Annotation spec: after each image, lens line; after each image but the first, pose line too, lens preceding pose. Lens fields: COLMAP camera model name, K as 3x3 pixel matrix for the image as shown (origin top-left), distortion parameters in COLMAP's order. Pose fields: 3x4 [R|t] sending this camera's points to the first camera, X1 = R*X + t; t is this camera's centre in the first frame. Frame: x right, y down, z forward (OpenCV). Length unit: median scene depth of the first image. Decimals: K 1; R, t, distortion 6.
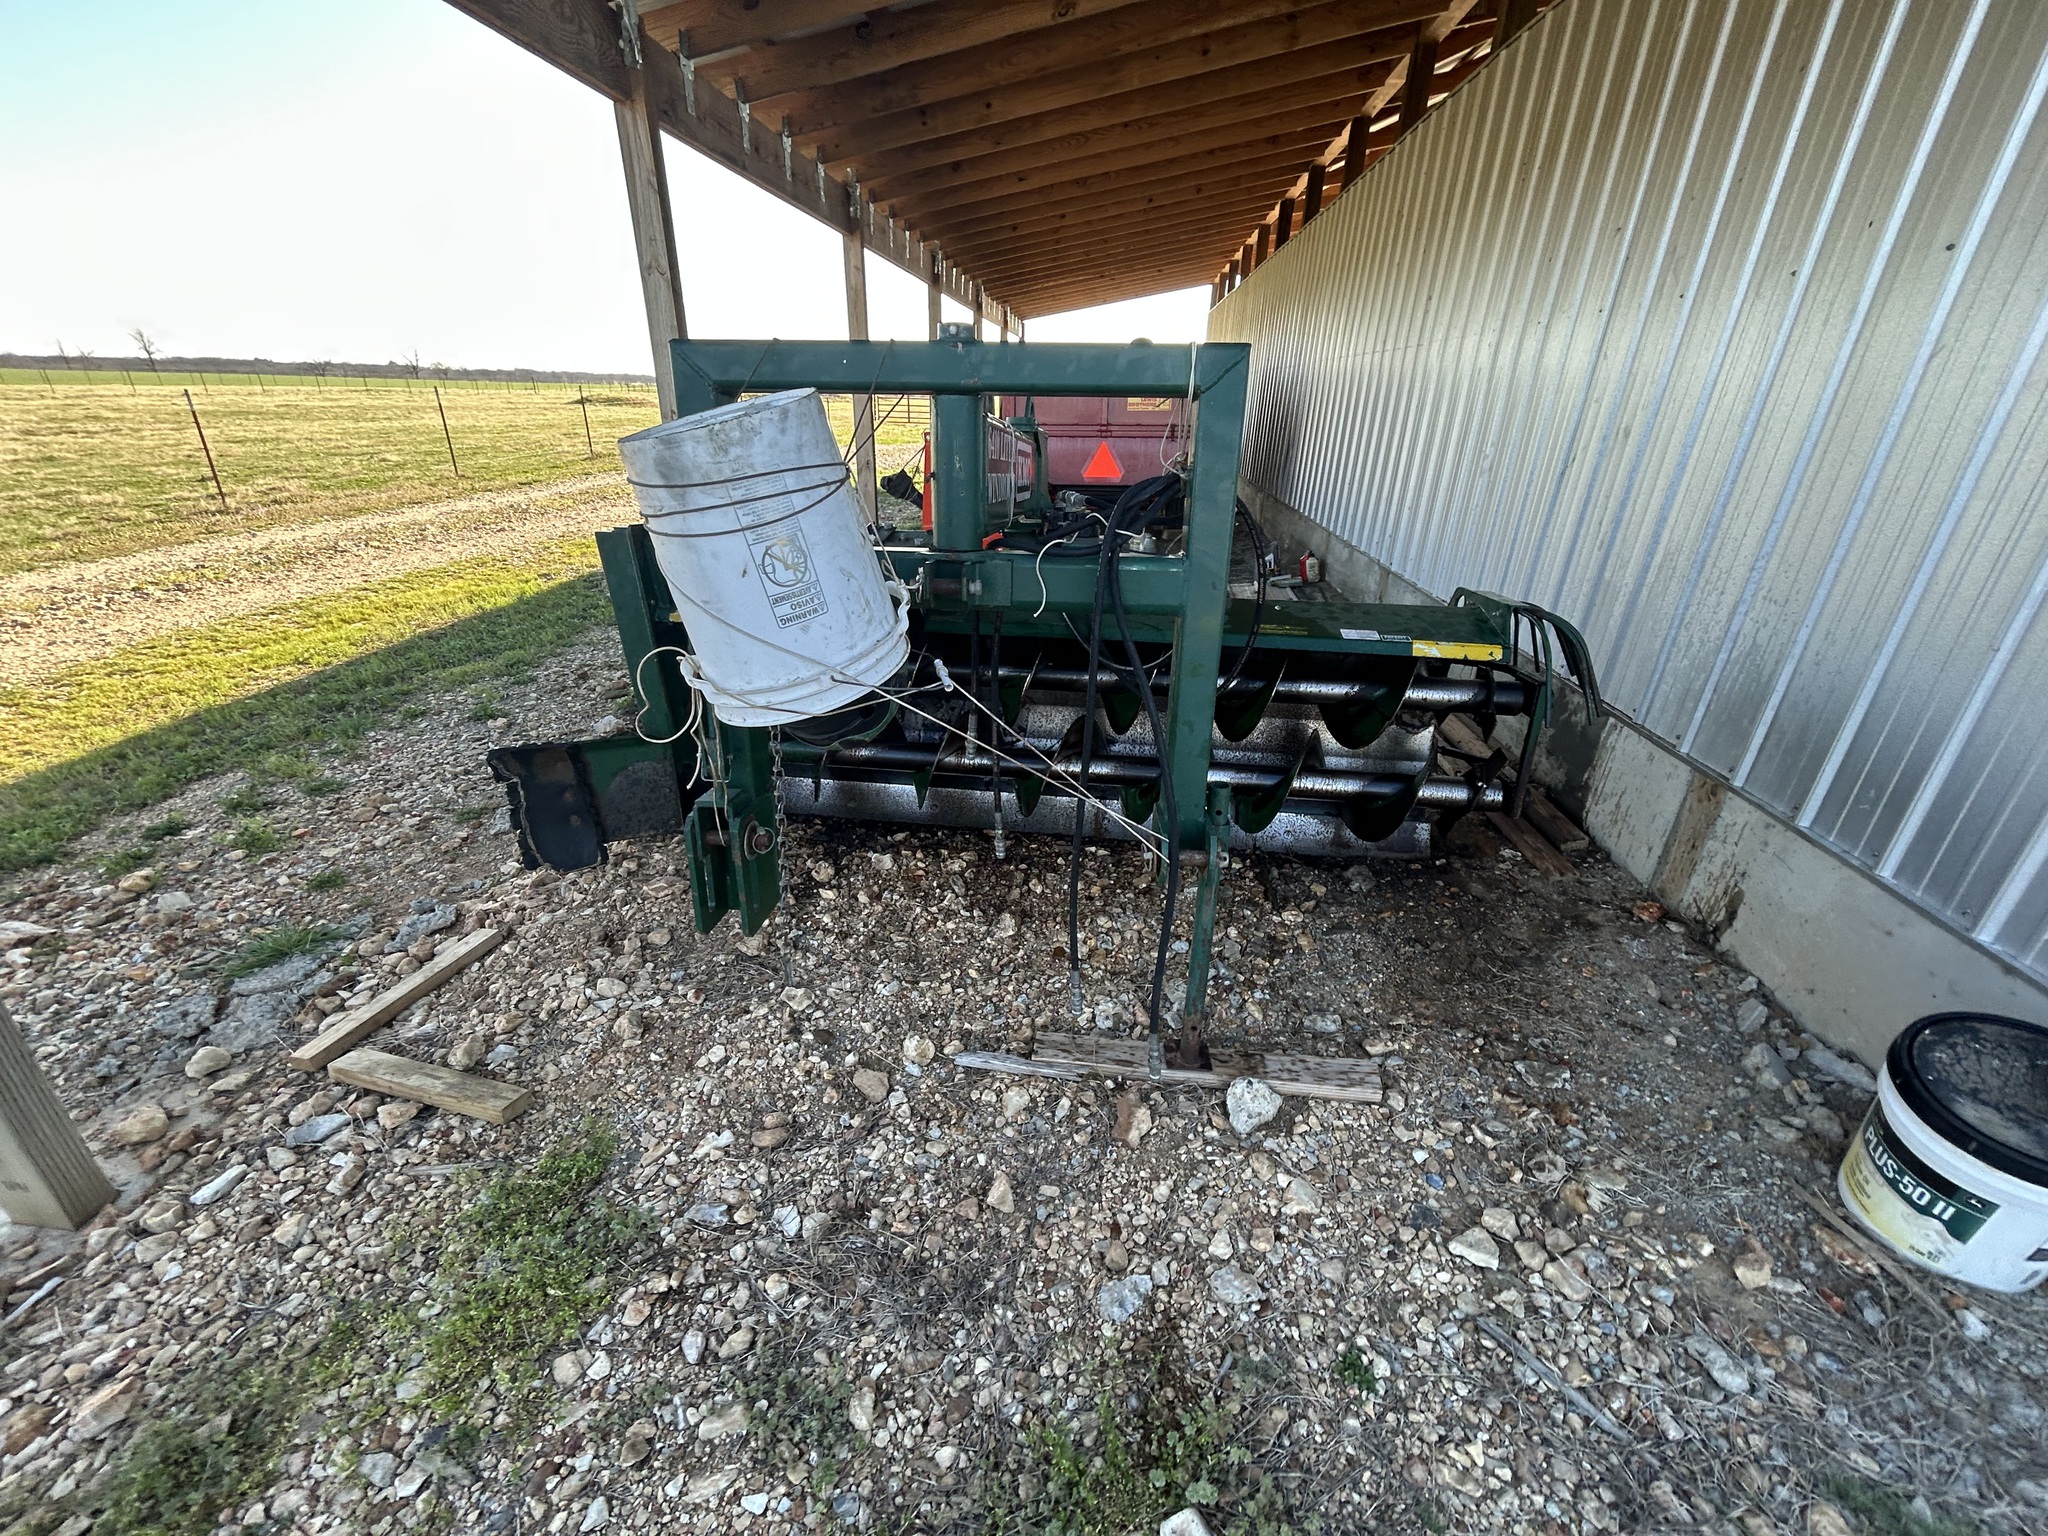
lens RADIAL K [[830.5, 0, 1022.7], [0, 830.5, 767.3], [0, 0, 1]] dist [-0.003403, 0.001055]
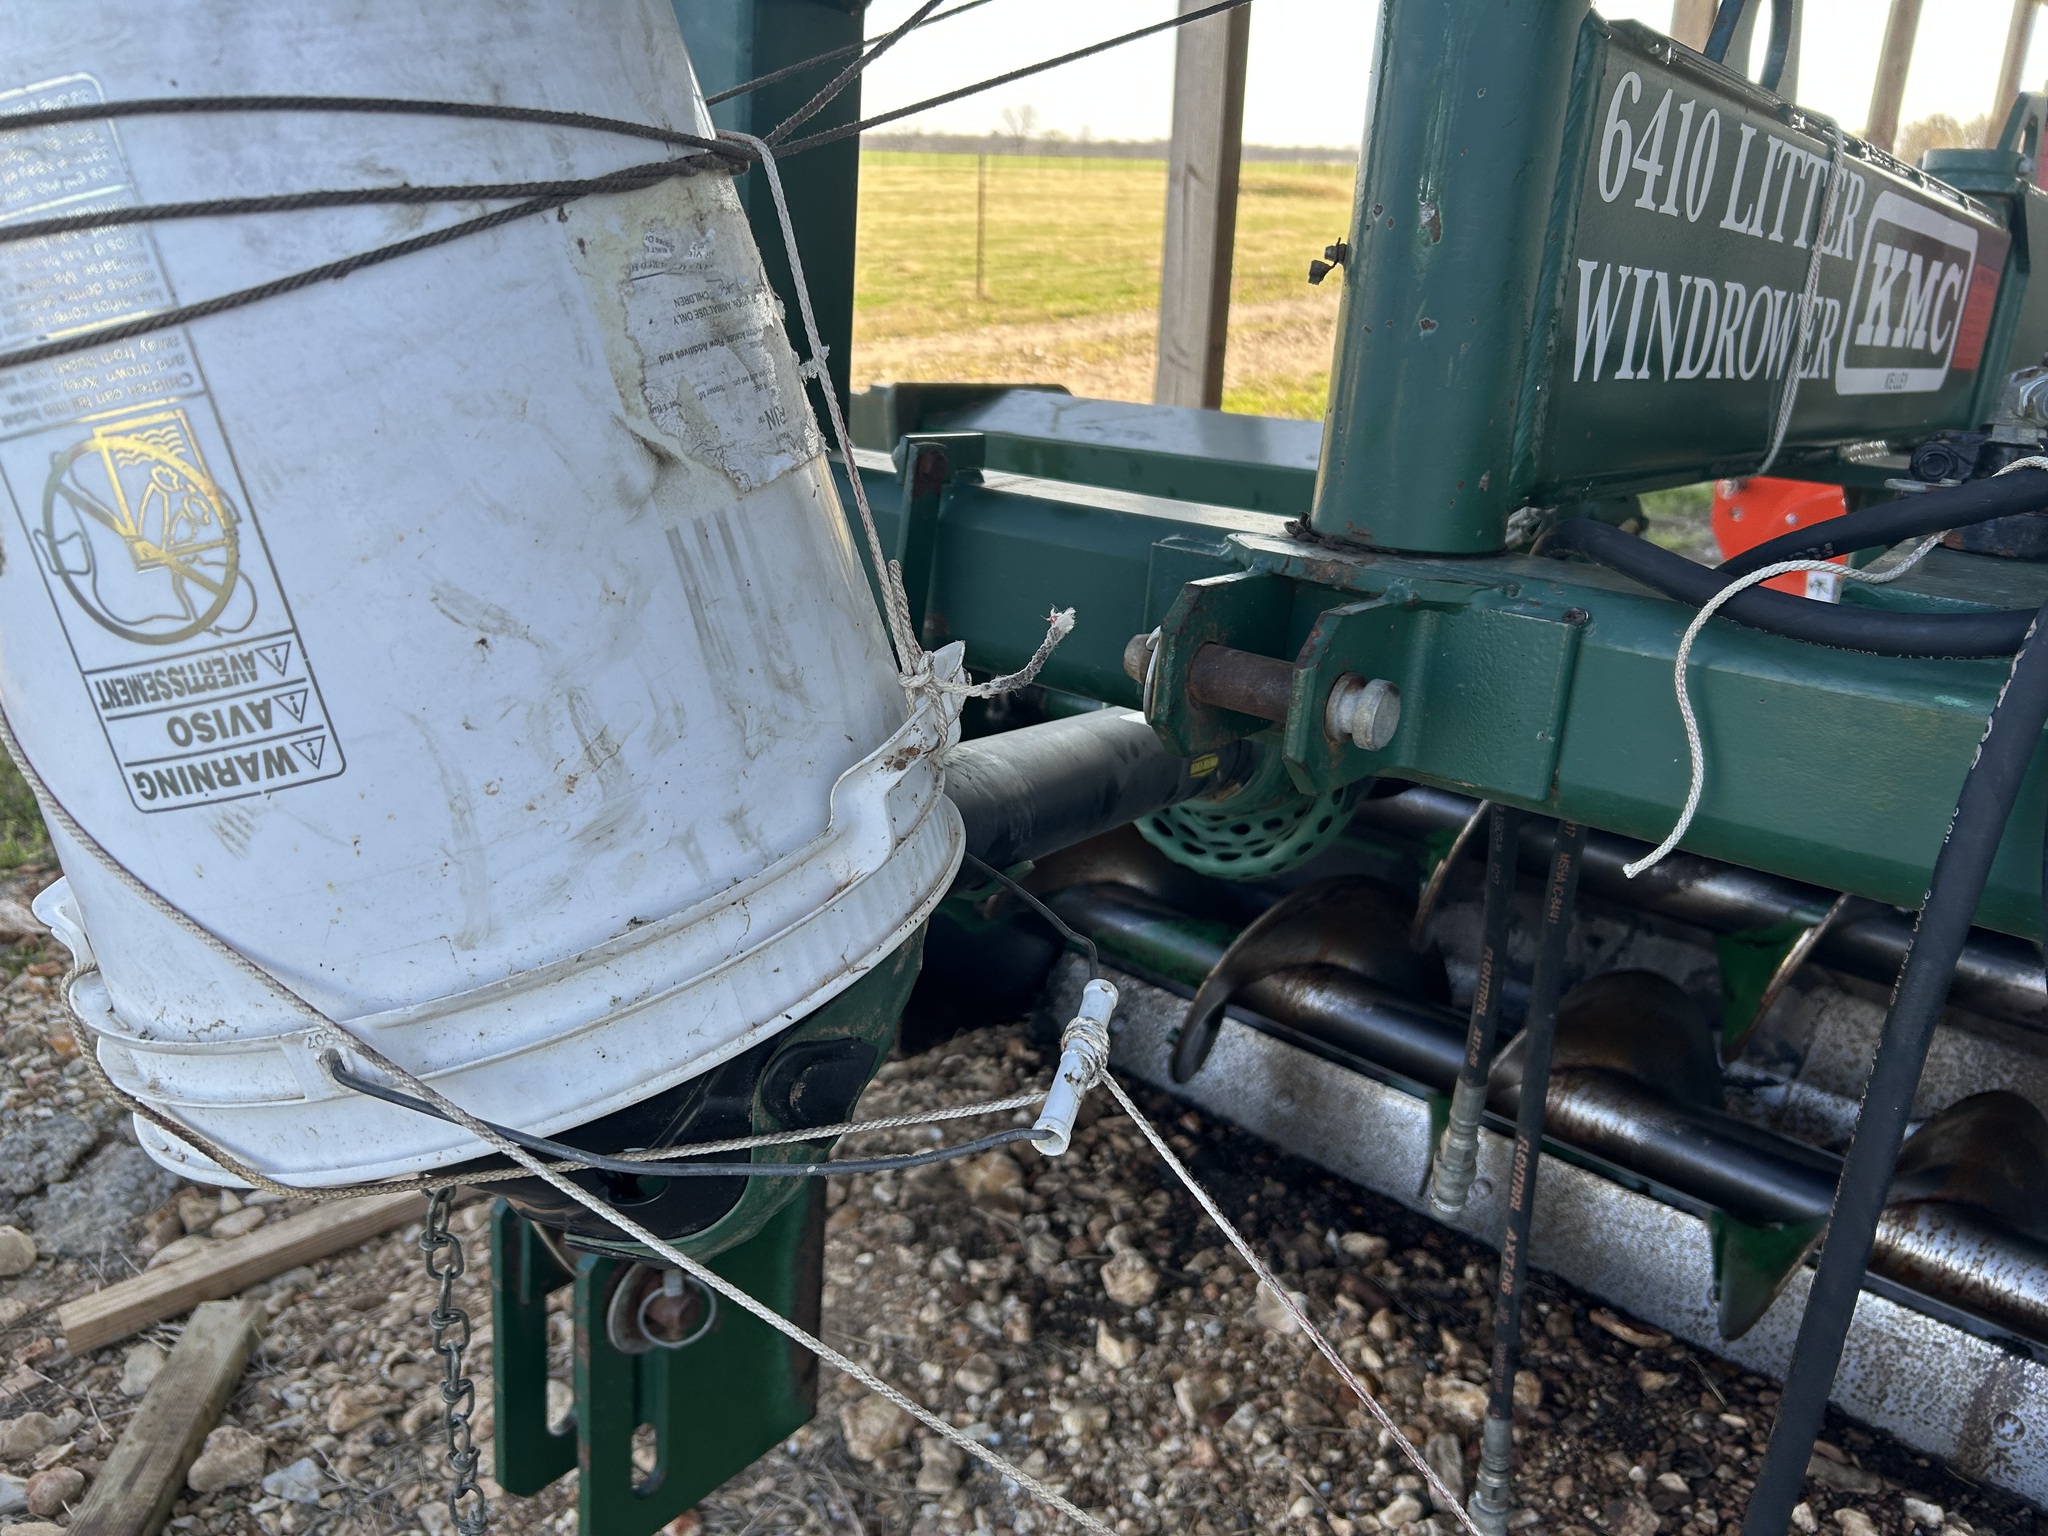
lens RADIAL K [[1577.2, 0, 1003.7], [0, 1577.2, 754.0], [0, 0, 1]] dist [0.004411, 0.003862]
pose [[0.829662, 0.196633, -0.522491, 0.060082], [-0.235596, 0.971815, -0.008371, -0.110392], [0.506119, 0.130042, 0.852604, 0.351958]]
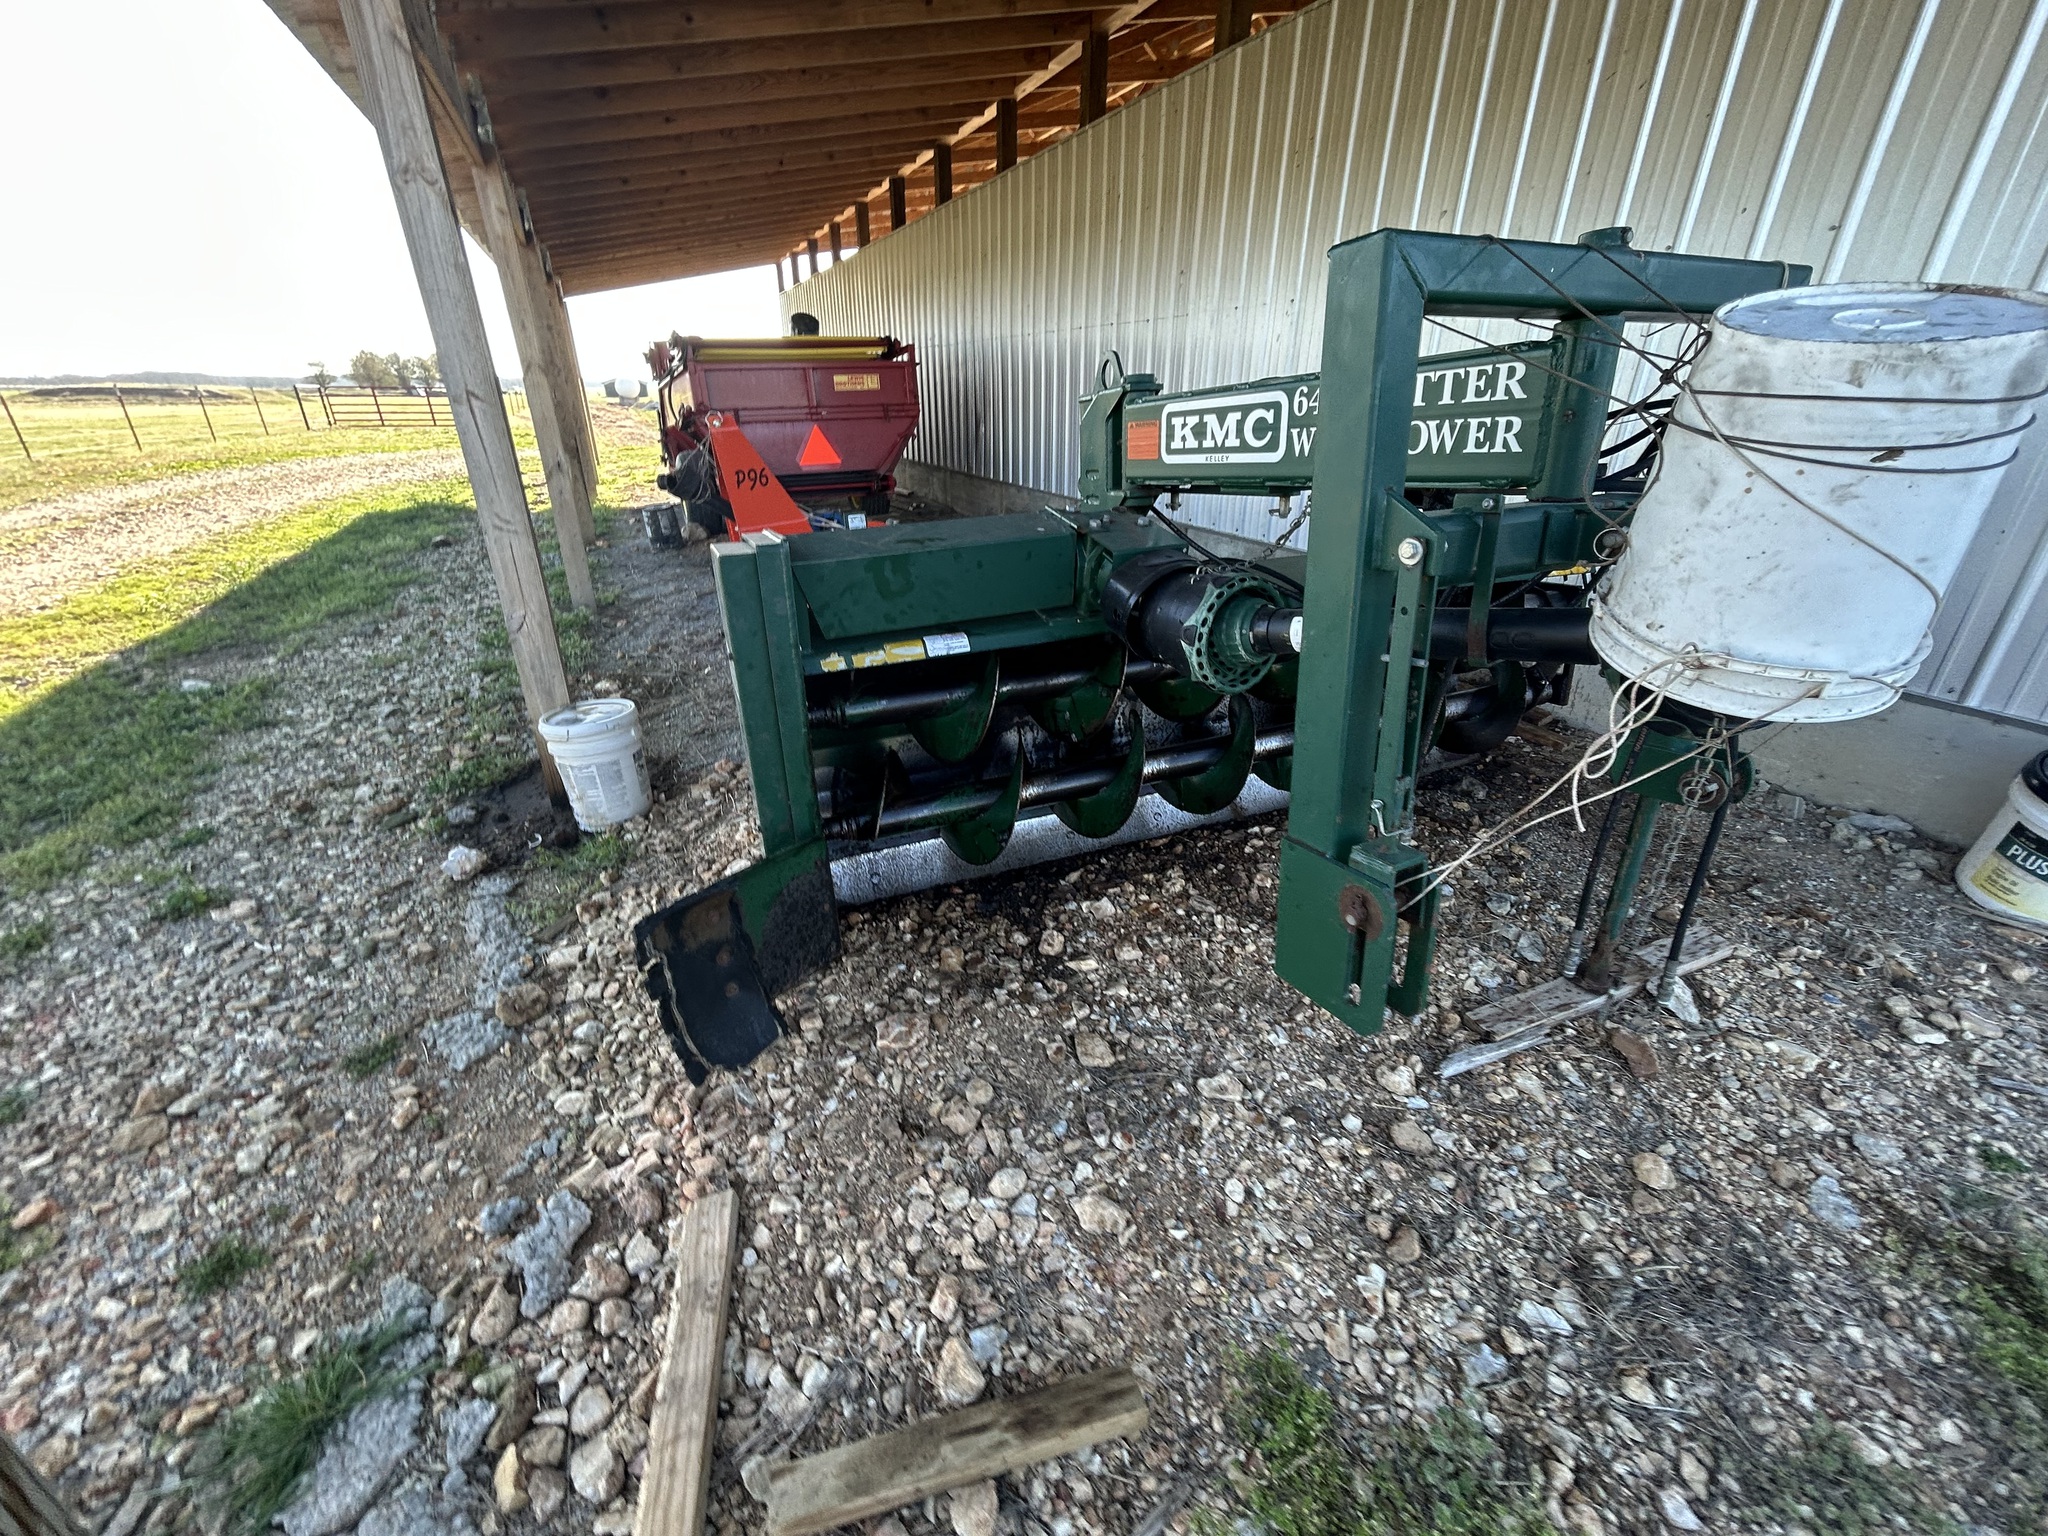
lens RADIAL K [[830.5, 0, 1022.7], [0, 830.5, 767.3], [0, 0, 1]] dist [-0.003403, 0.001055]
pose [[0.859196, -0.230718, 0.456673, -0.693101], [0.226020, 0.971899, 0.065779, -0.116426], [-0.459017, 0.046700, 0.887199, 0.334319]]
